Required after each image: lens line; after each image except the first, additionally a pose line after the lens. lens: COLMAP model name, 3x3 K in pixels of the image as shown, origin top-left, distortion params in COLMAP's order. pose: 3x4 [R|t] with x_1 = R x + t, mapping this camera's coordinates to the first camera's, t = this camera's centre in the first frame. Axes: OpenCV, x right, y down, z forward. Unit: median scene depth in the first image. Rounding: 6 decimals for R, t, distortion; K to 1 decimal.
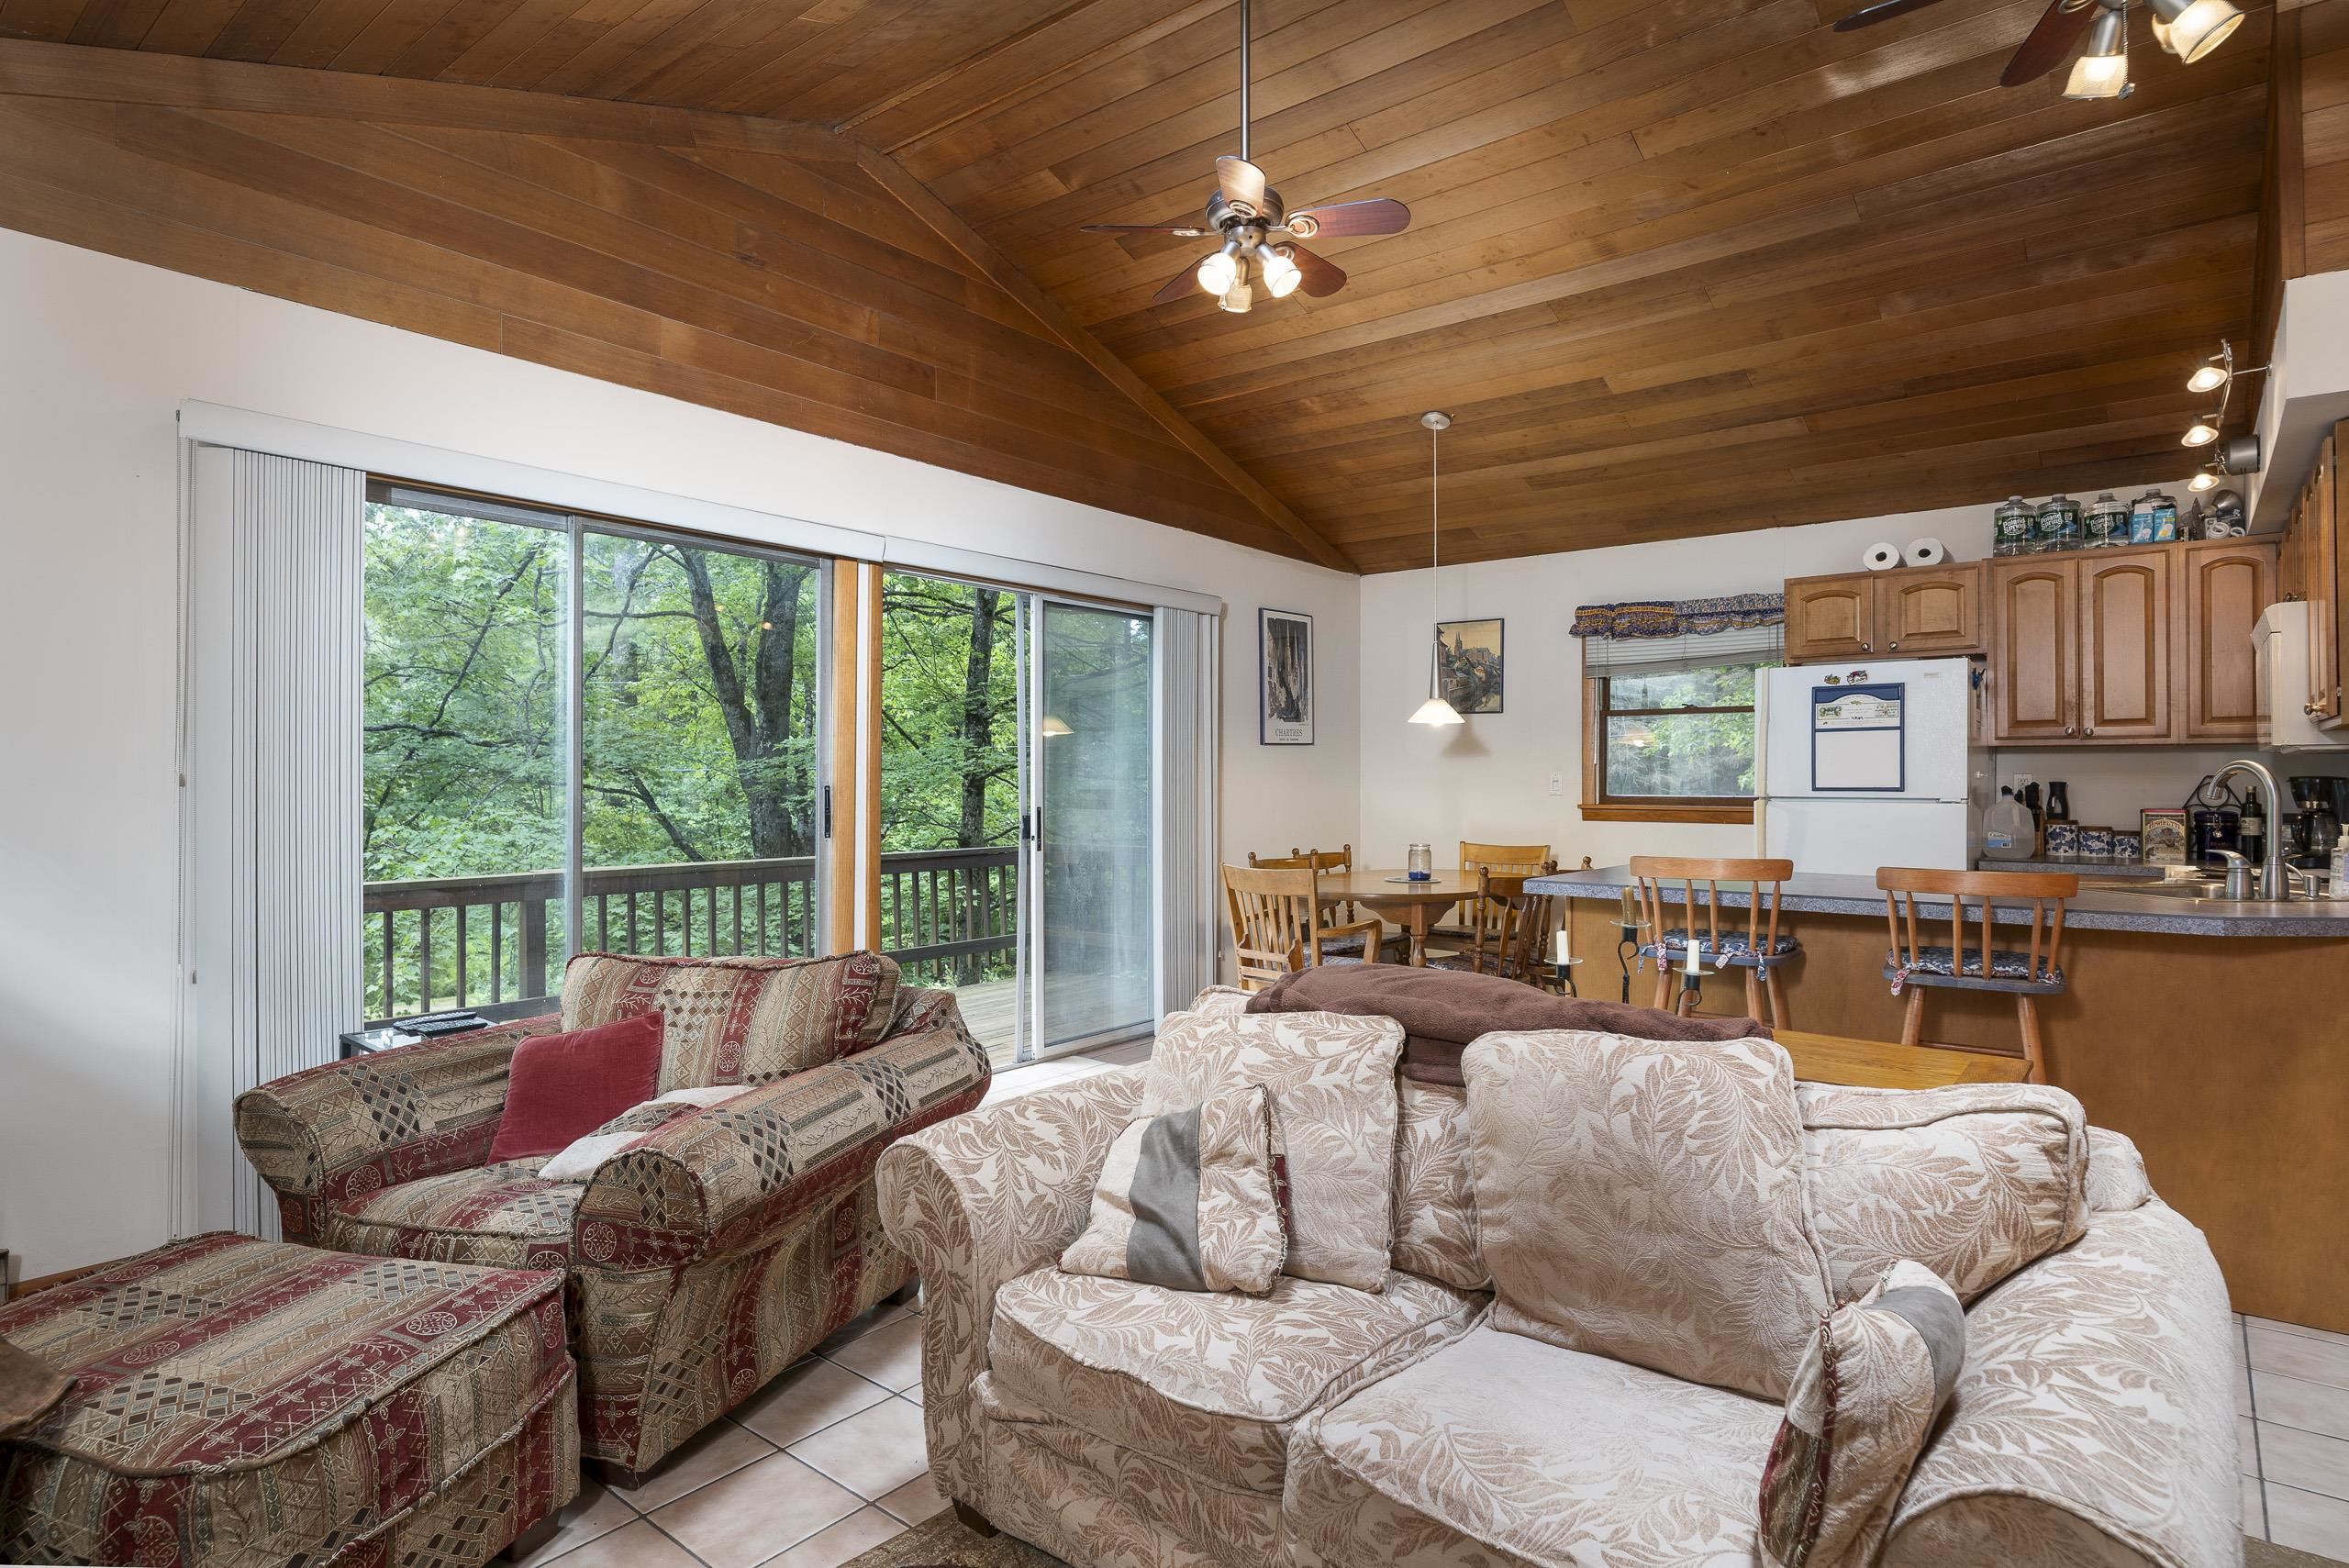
lens RADIAL K [[1245.4, 0, 1174.5], [0, 1245.4, 784.0], [0, 0, 1]] dist [0.000040, -0.000048]
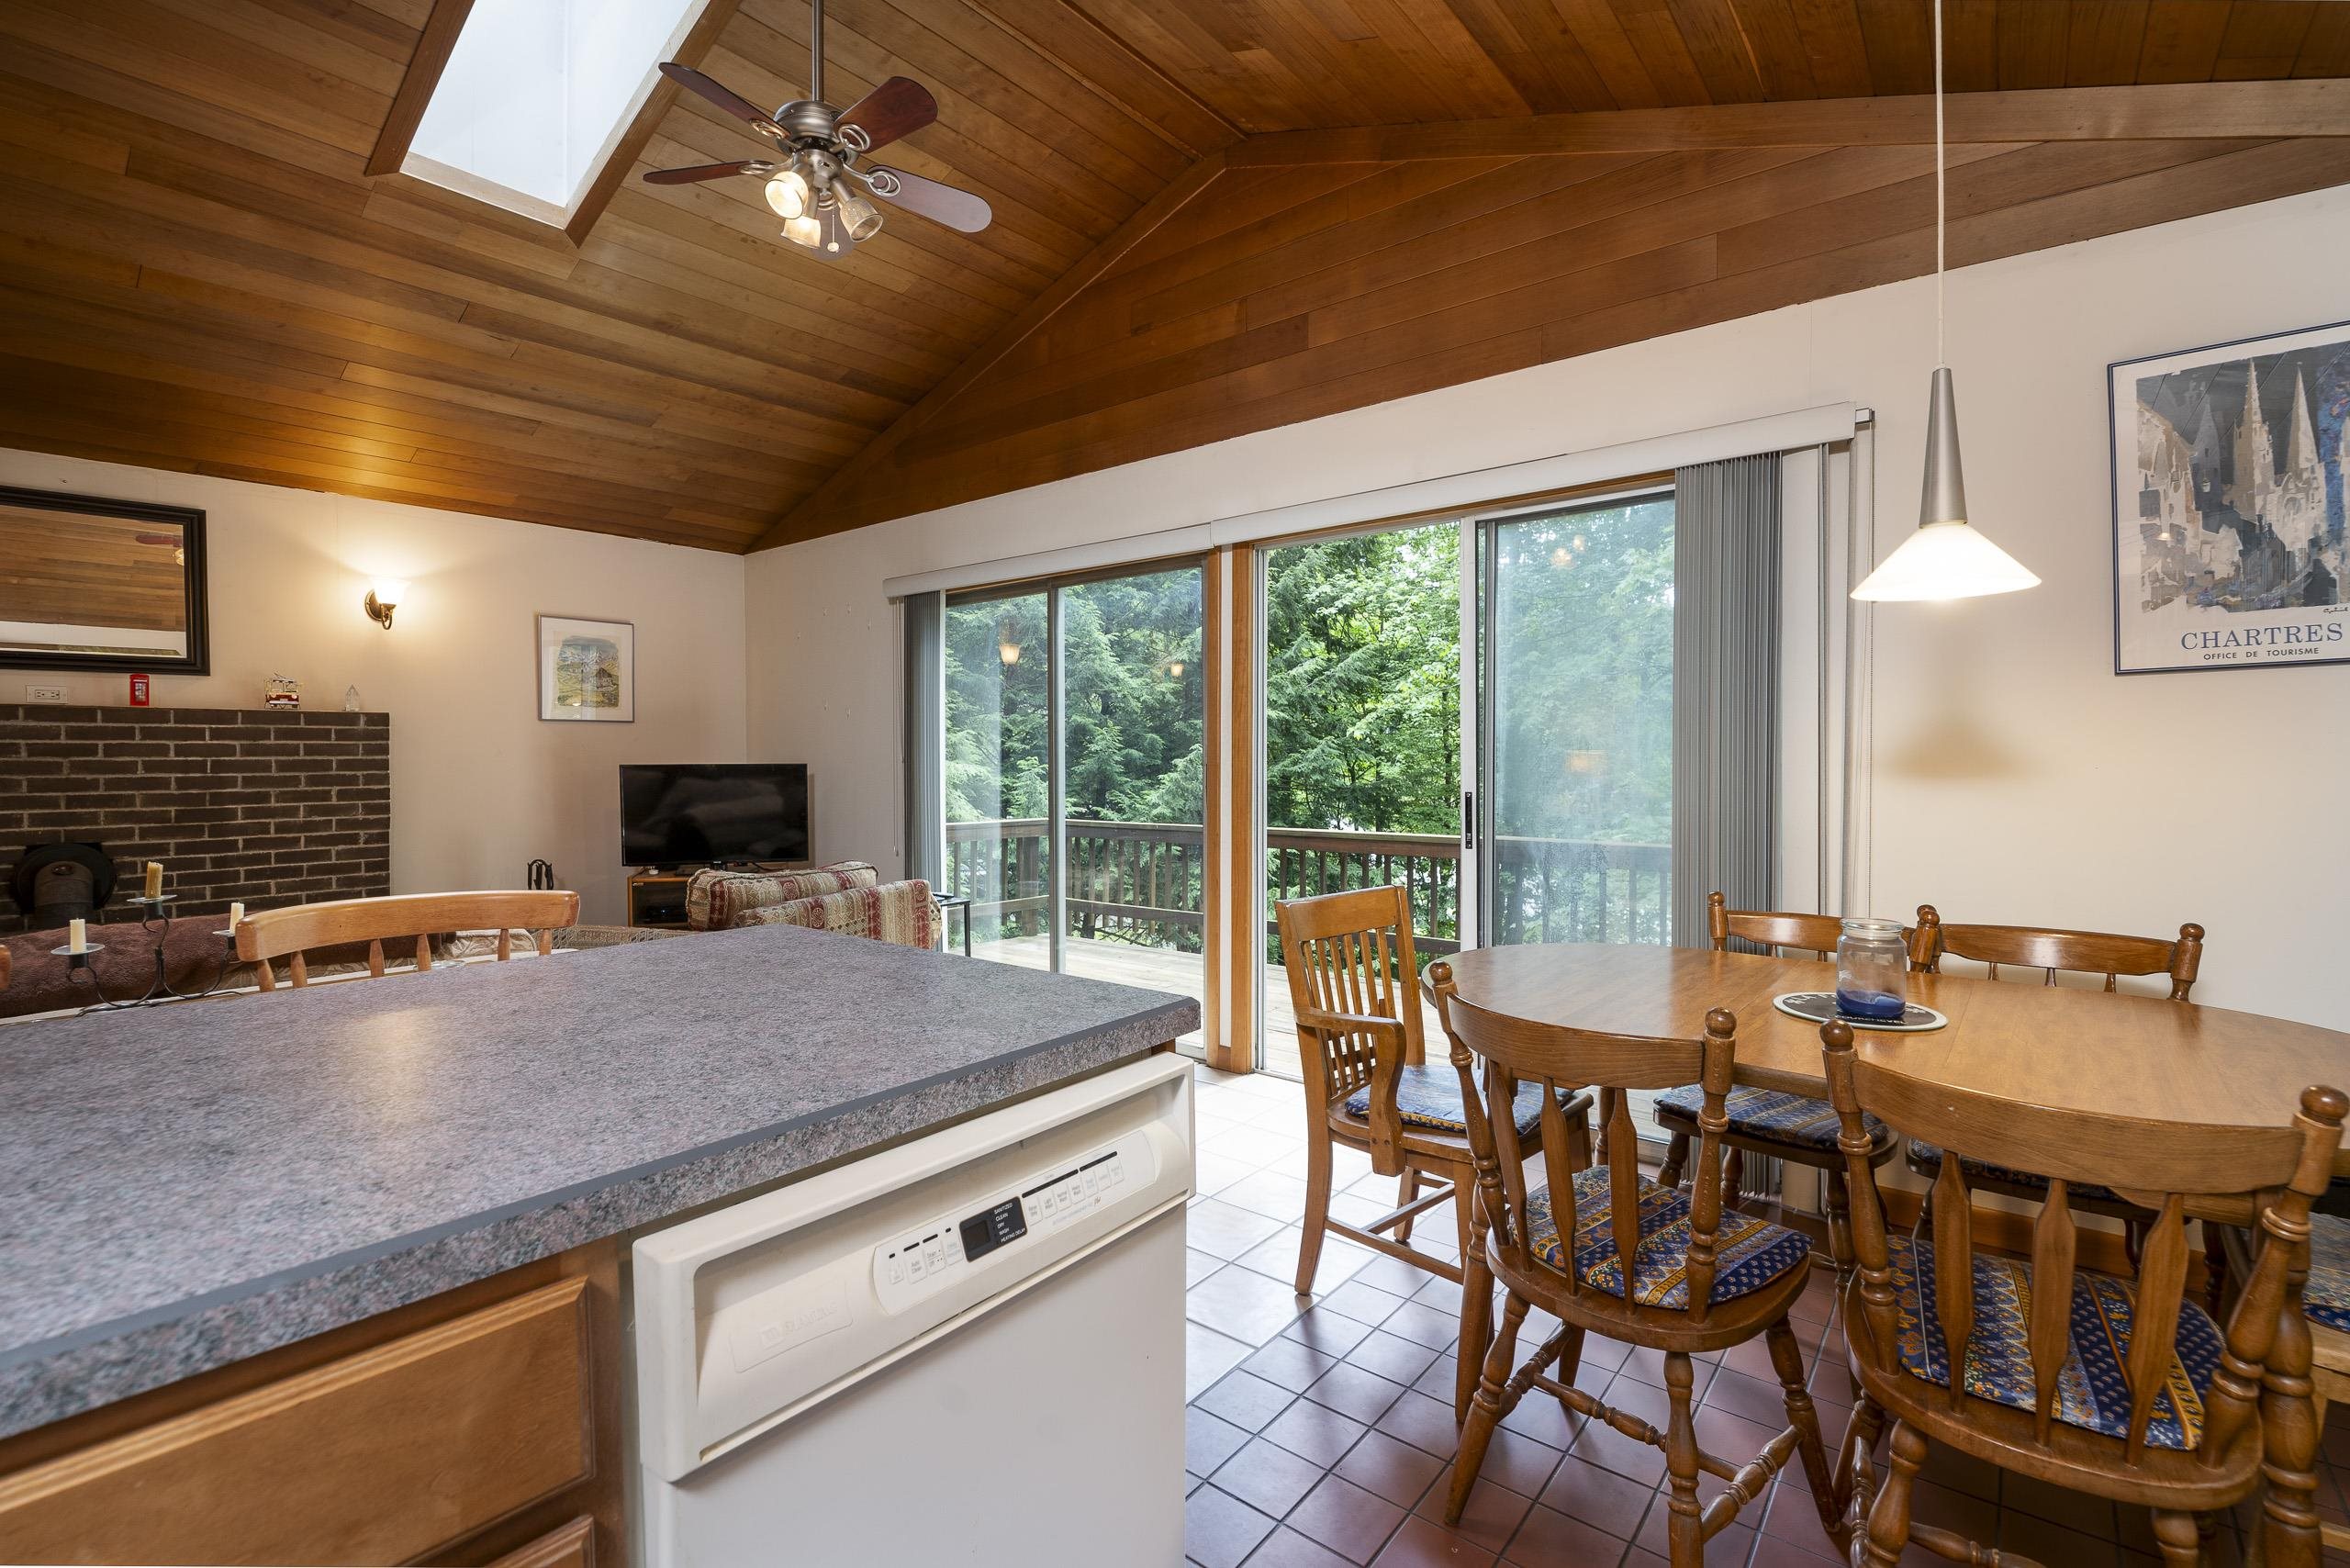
lens RADIAL K [[1028.4, 0, 1175.0], [0, 1028.4, 784.0], [0, 0, 1]] dist [0.001909, -0.011044]
pose [[-0.005888, 0.022922, -0.999720, 0.488180], [-0.000779, 0.999737, 0.022927, -0.000938], [0.999982, 0.000914, -0.005869, 0.750568]]
